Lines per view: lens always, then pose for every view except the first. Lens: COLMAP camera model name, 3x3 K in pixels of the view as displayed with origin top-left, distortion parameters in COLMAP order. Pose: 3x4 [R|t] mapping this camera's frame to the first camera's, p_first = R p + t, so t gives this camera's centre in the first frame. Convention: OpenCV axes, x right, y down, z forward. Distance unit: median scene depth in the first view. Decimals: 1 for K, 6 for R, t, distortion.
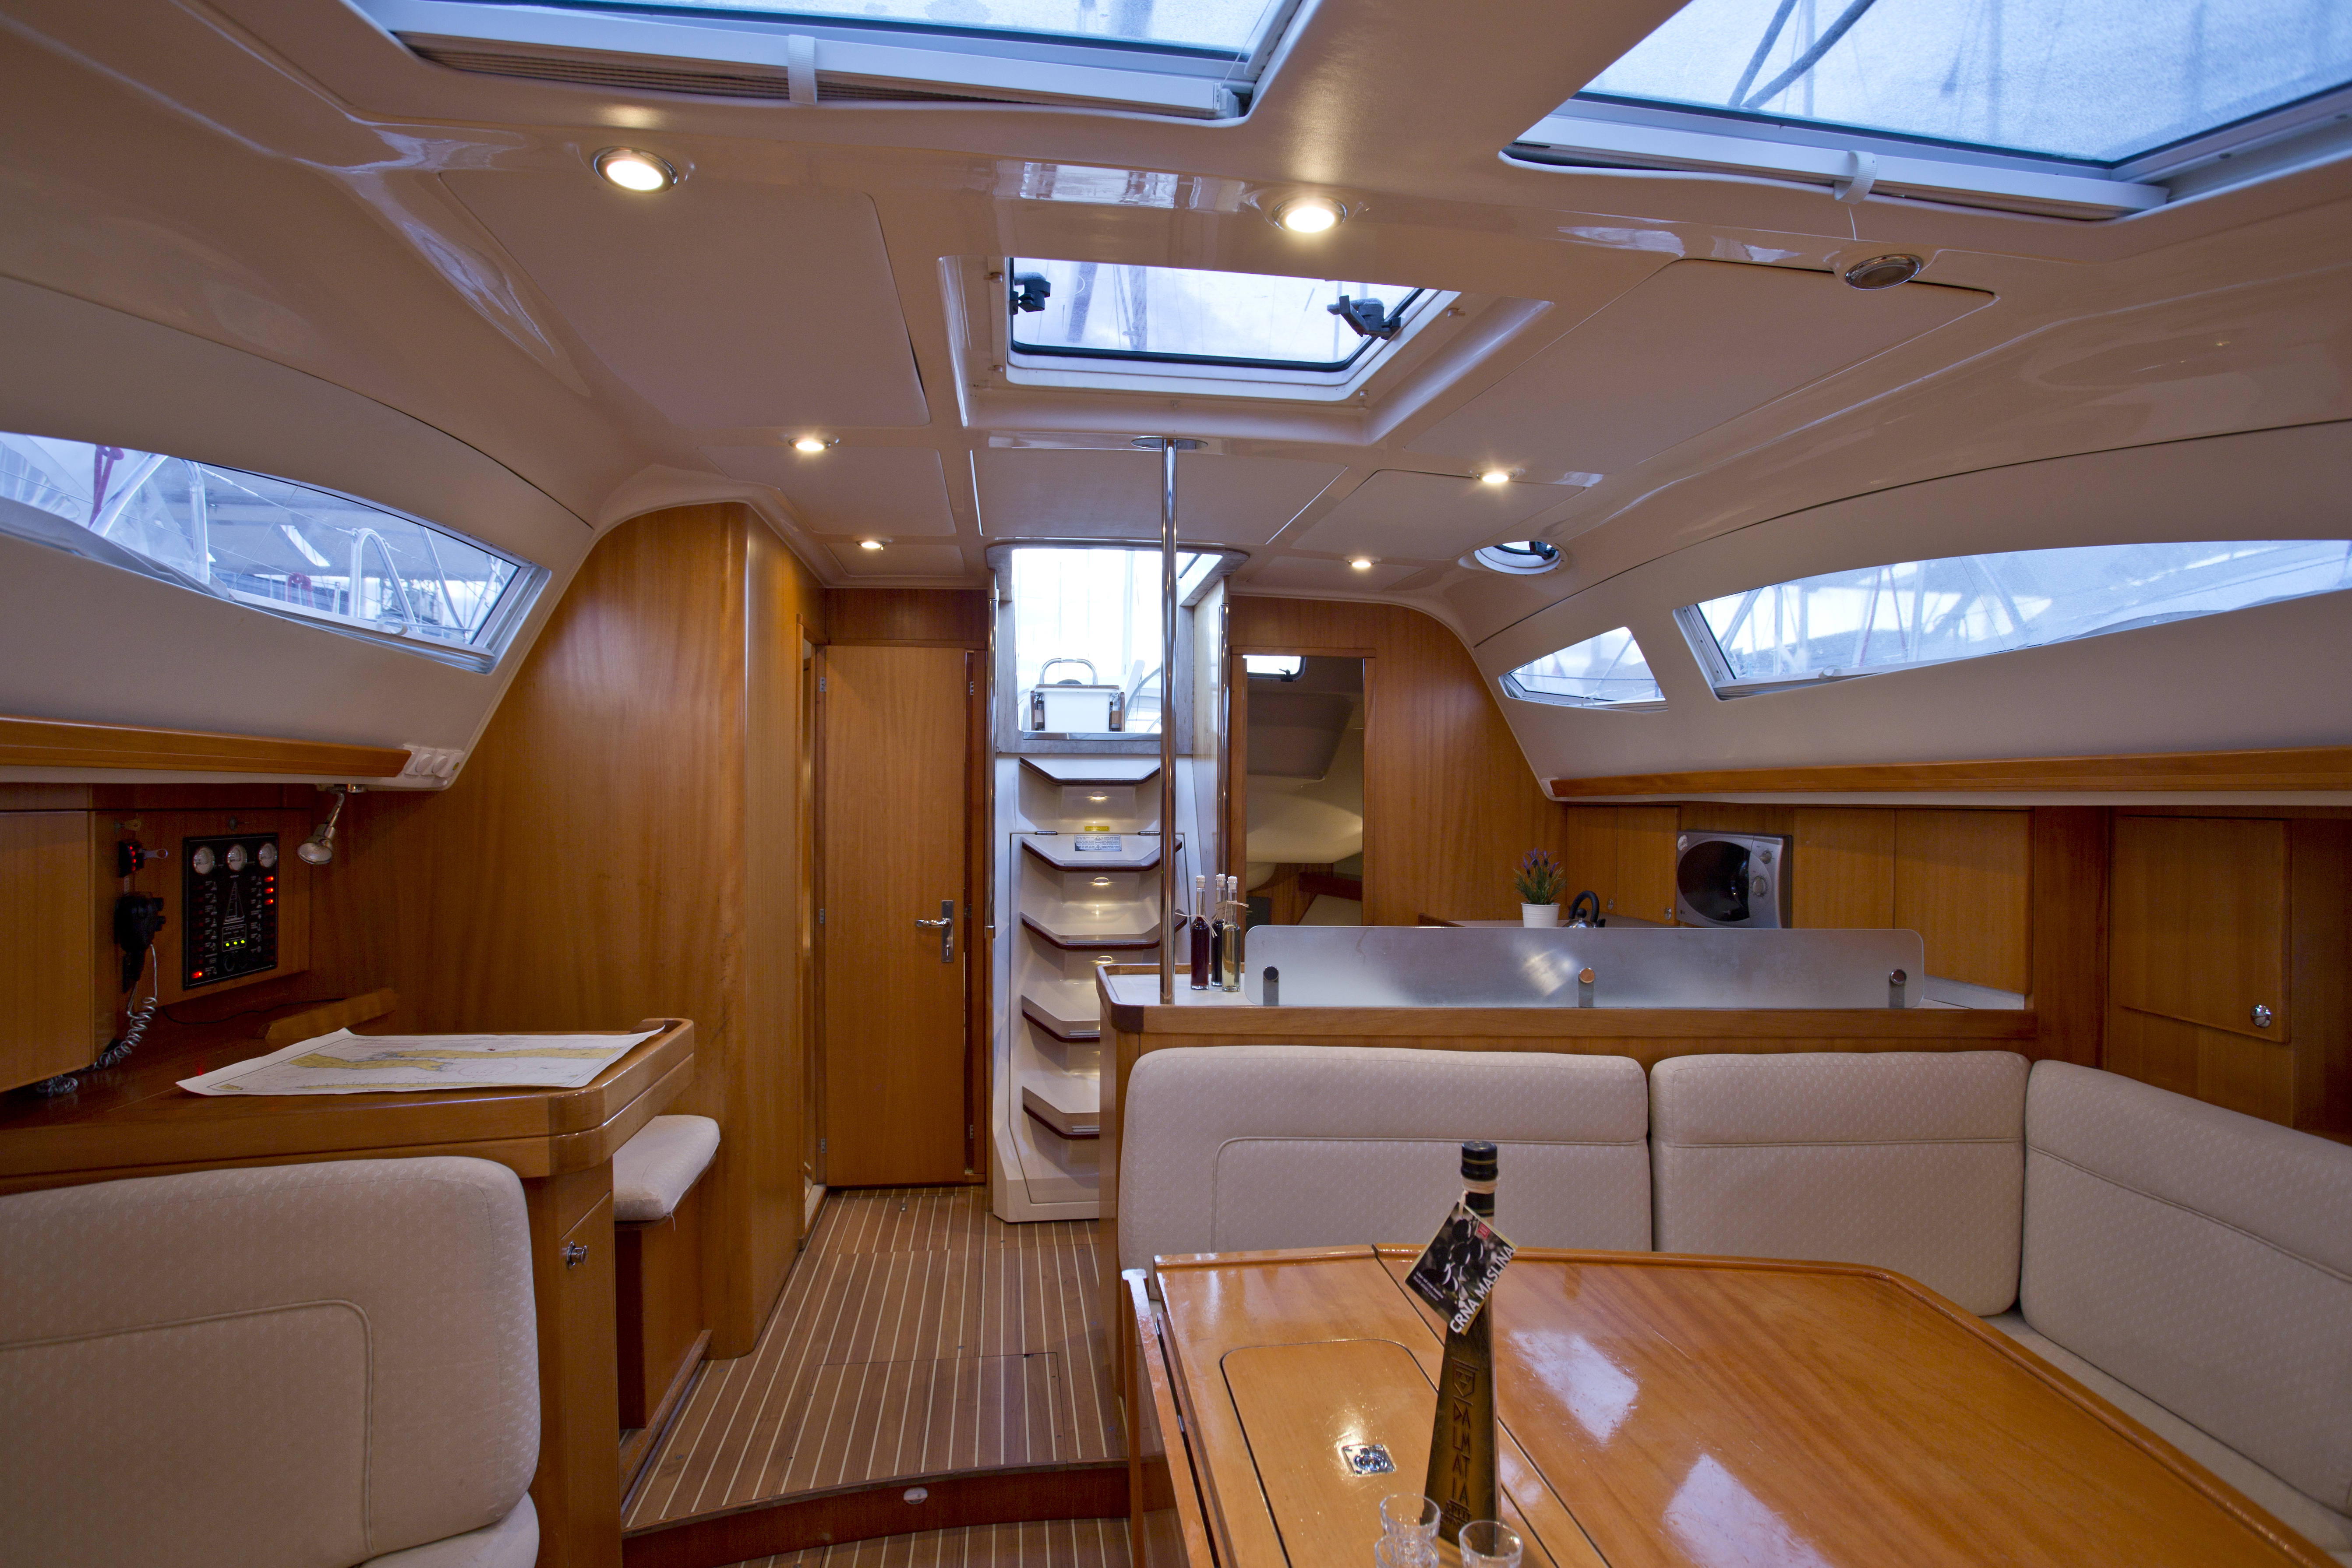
lens RADIAL K [[1132.7, 0, 1176.0], [0, 1132.7, 784.0], [0, 0, 1]] dist [-0.018351, 0.000473]
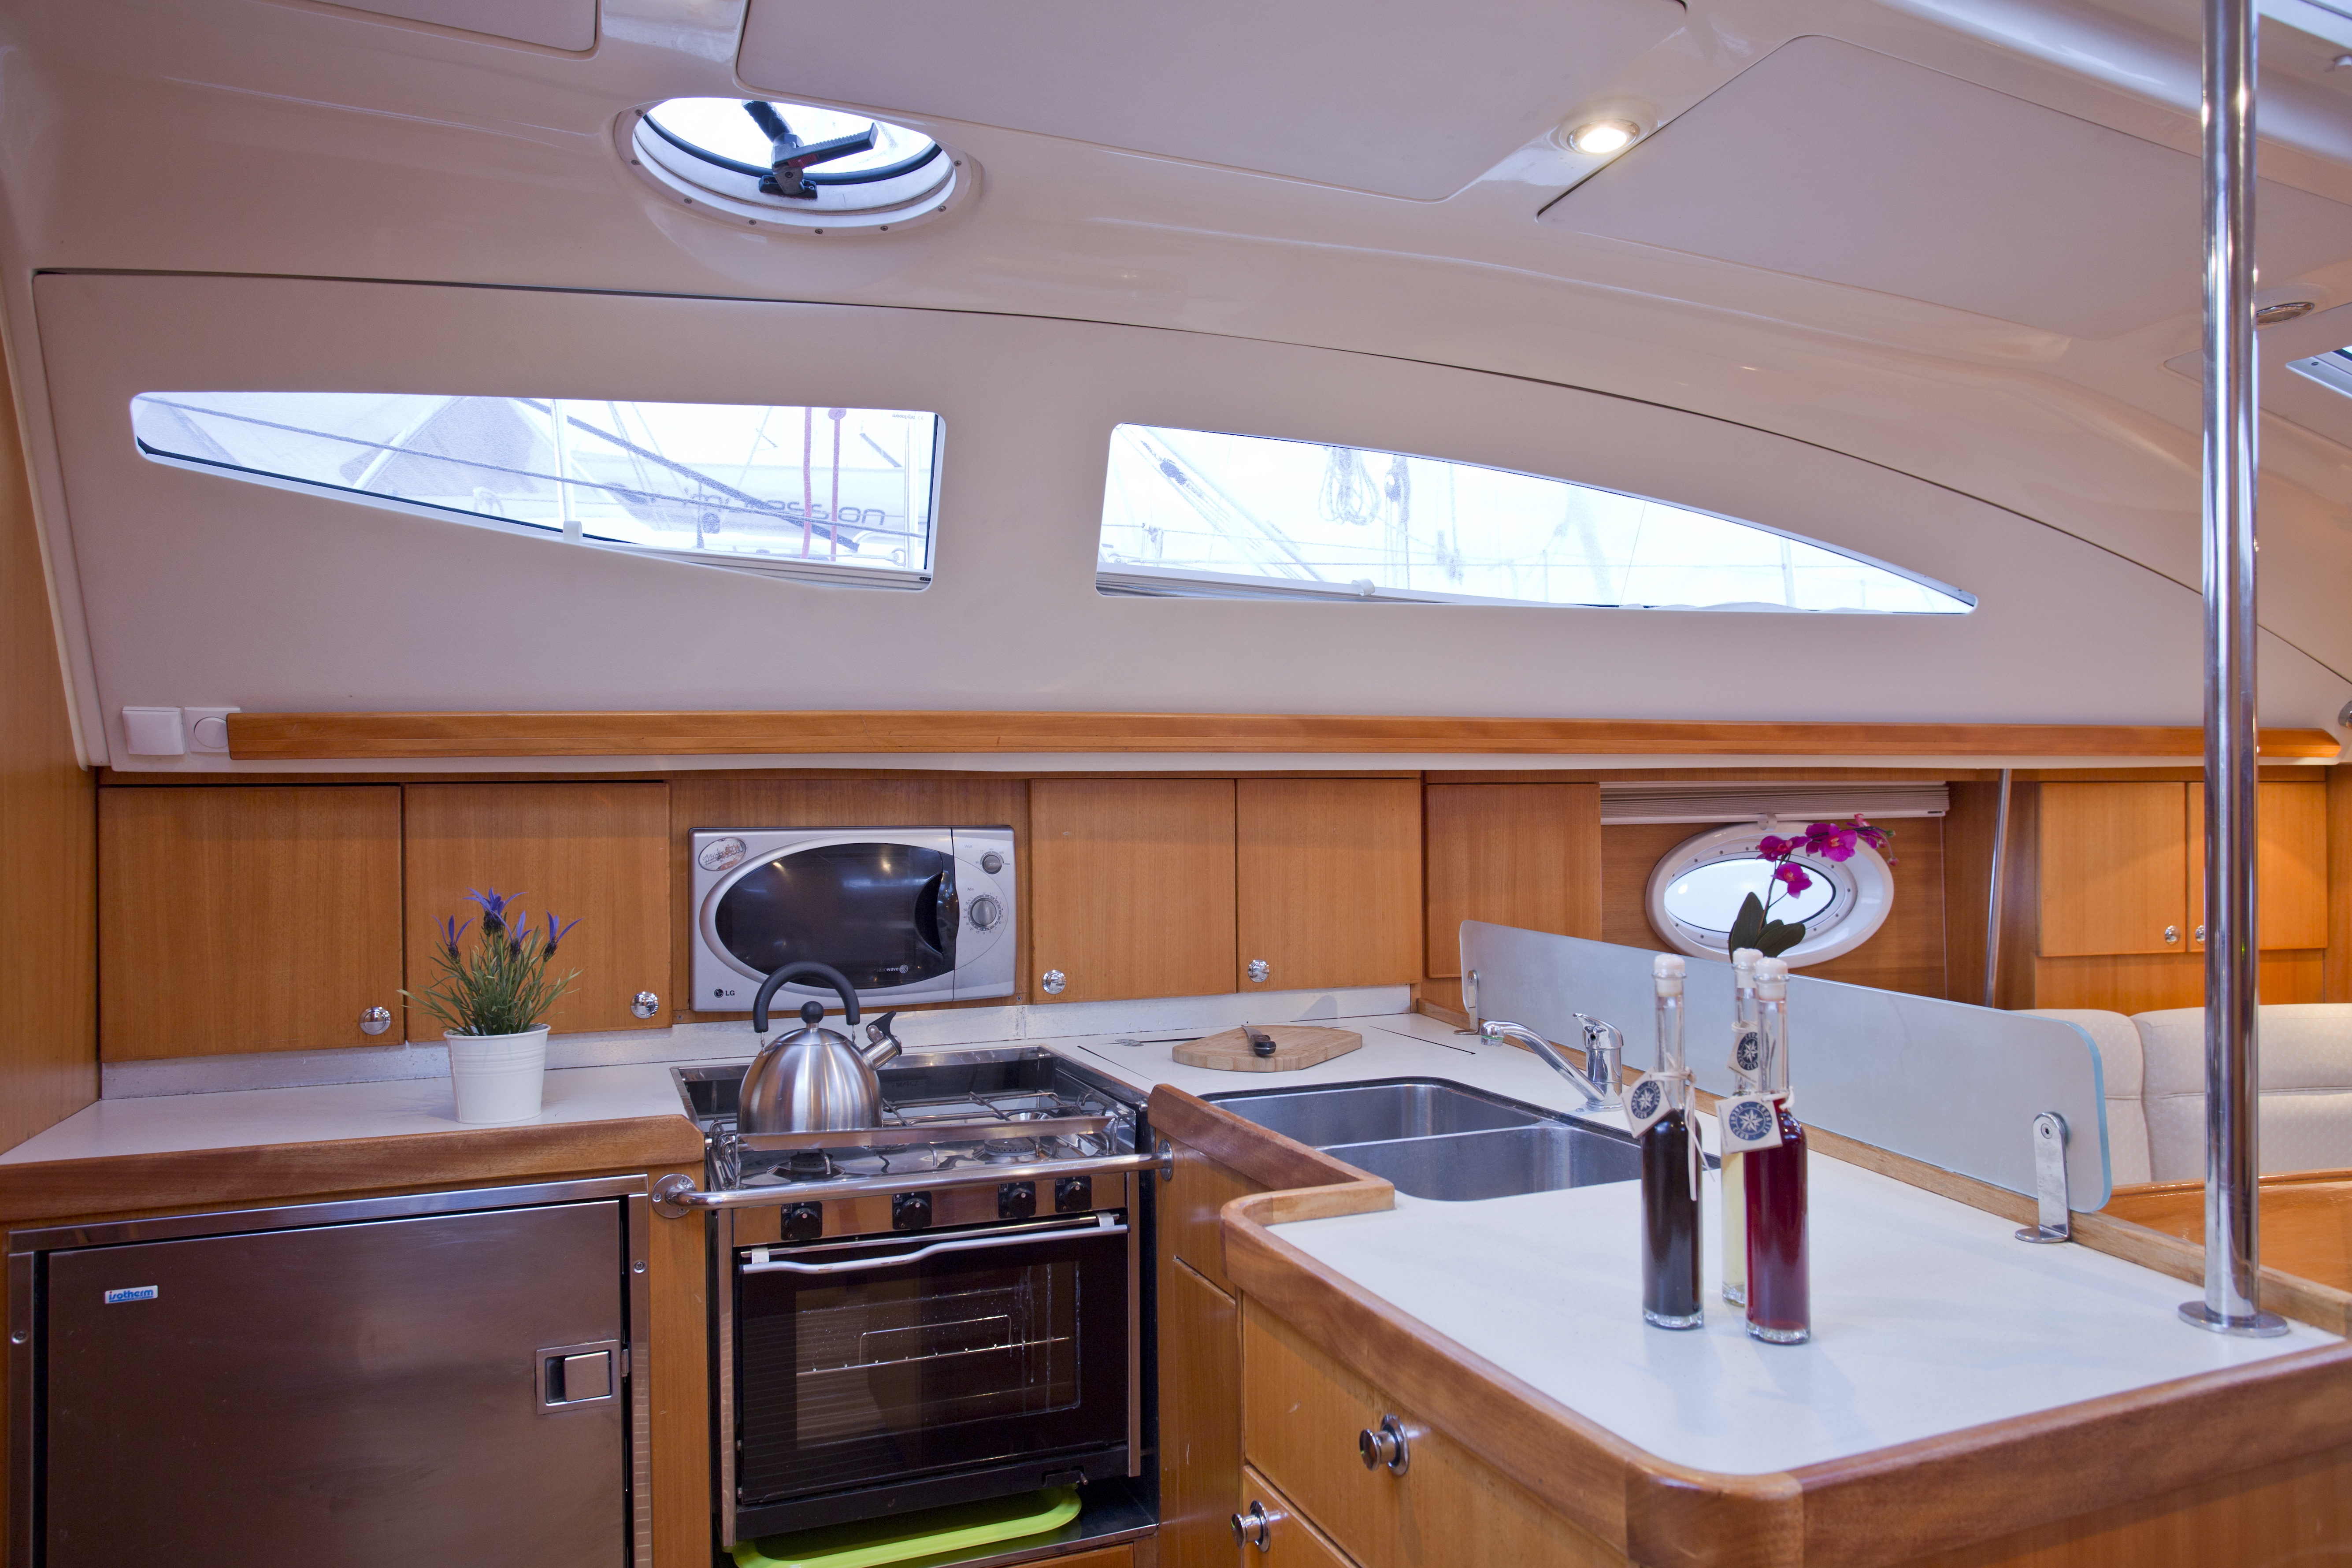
lens RADIAL K [[1547.0, 0, 1176.0], [0, 1547.0, 784.0], [0, 0, 1]] dist [-0.053846, -0.001564]
pose [[-0.224224, -0.015078, 0.974421, -0.290352], [-0.008616, 0.999872, 0.013489, 0.011971], [-0.974499, -0.005371, -0.224326, 1.119559]]
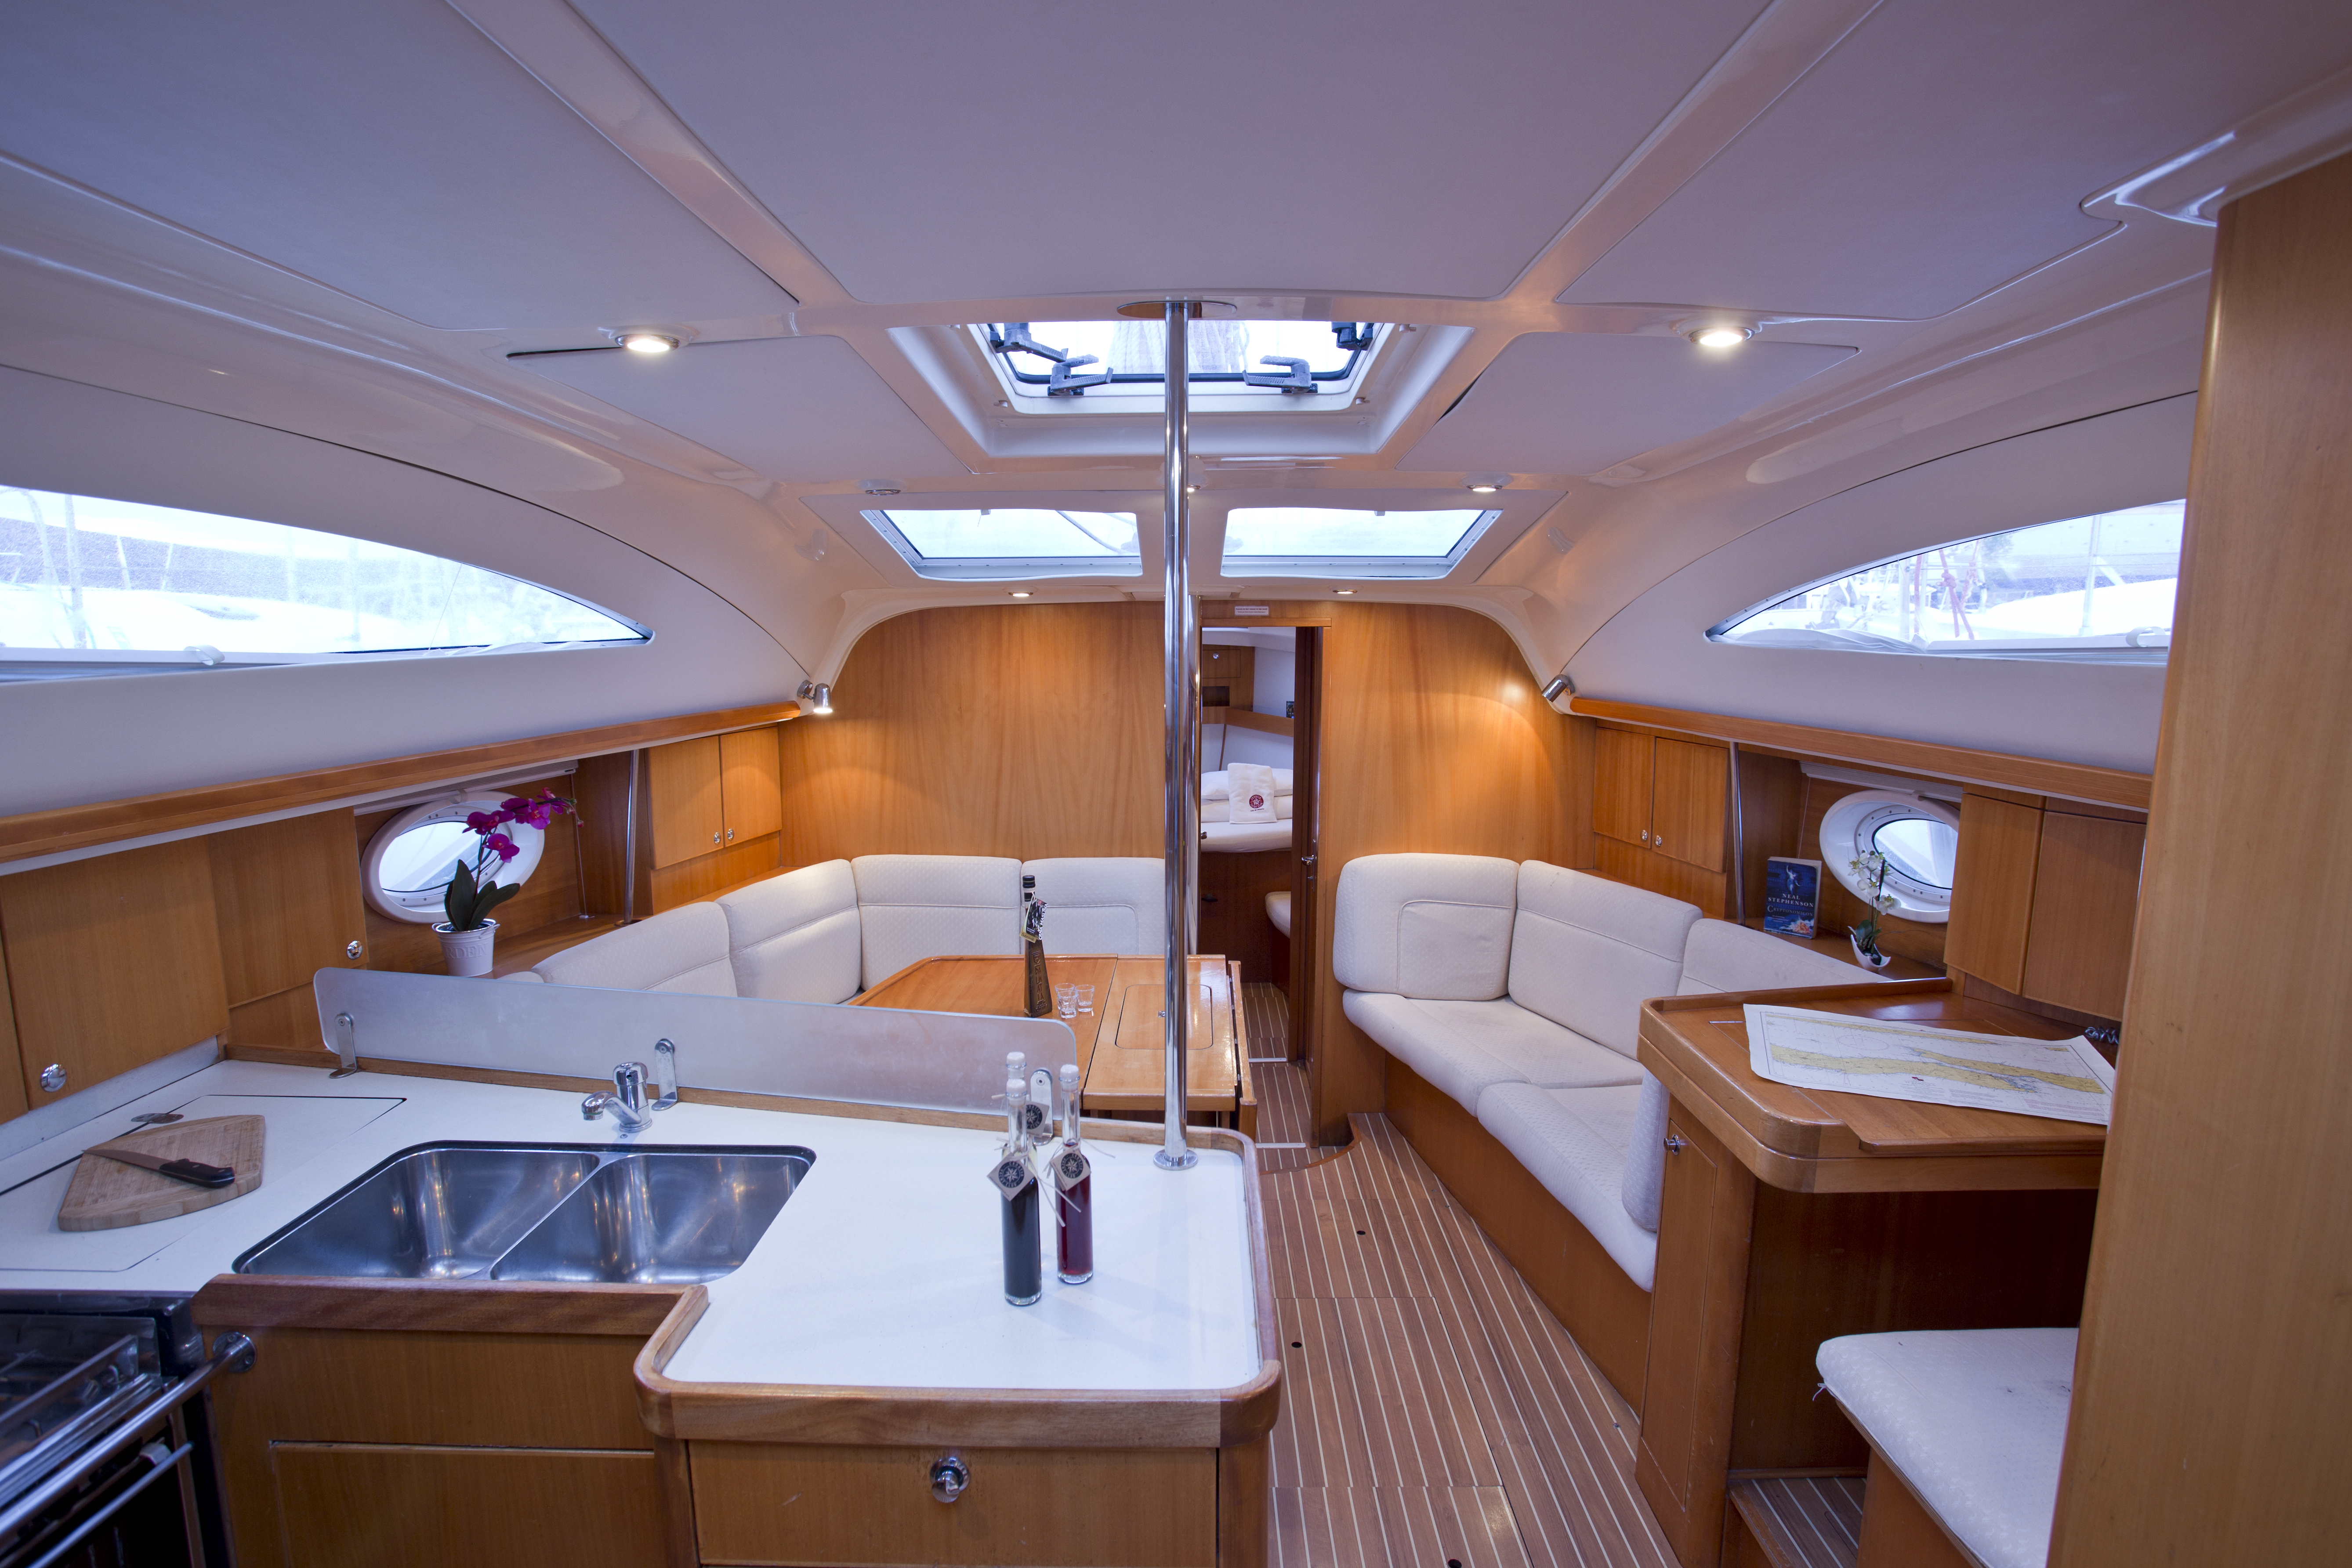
lens RADIAL K [[1132.6, 0, 1176.0], [0, 1132.6, 784.0], [0, 0, 1]] dist [-0.018351, 0.000473]
pose [[-0.986241, -0.053386, 0.156459, -0.065412], [-0.033910, 0.991627, 0.124606, -0.112120], [-0.161801, 0.117586, -0.979793, 1.325080]]
